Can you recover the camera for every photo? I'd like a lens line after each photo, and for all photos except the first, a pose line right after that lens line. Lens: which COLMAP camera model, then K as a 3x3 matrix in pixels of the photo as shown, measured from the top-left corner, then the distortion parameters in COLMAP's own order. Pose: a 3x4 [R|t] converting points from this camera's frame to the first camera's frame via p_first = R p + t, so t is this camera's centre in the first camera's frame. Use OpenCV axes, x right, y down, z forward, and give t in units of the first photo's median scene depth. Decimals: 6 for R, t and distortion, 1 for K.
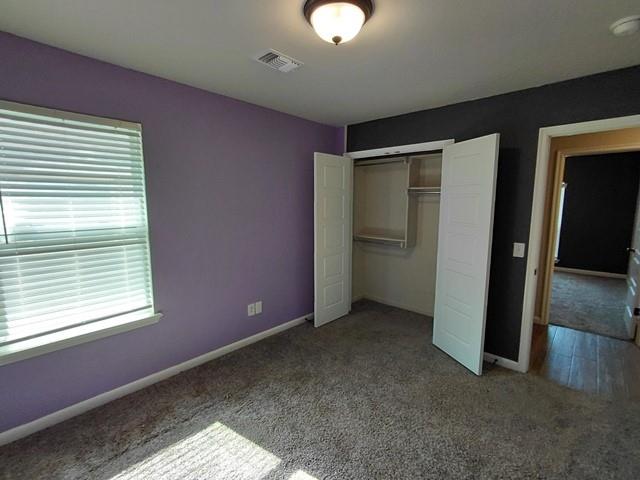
lens RADIAL K [[298.1, 0, 317.8], [0, 298.1, 239.5], [0, 0, 1]] dist [-0.001779, -0.000287]
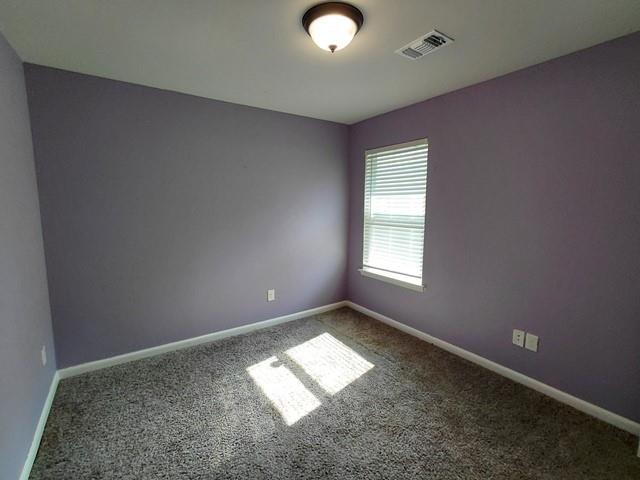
lens RADIAL K [[298.1, 0, 317.8], [0, 298.1, 239.5], [0, 0, 1]] dist [-0.001779, -0.000287]
pose [[-0.224747, 0.115298, -0.967572, 0.800865], [-0.128903, 0.980730, 0.146807, -0.075429], [0.965853, 0.157718, -0.205554, 0.827231]]
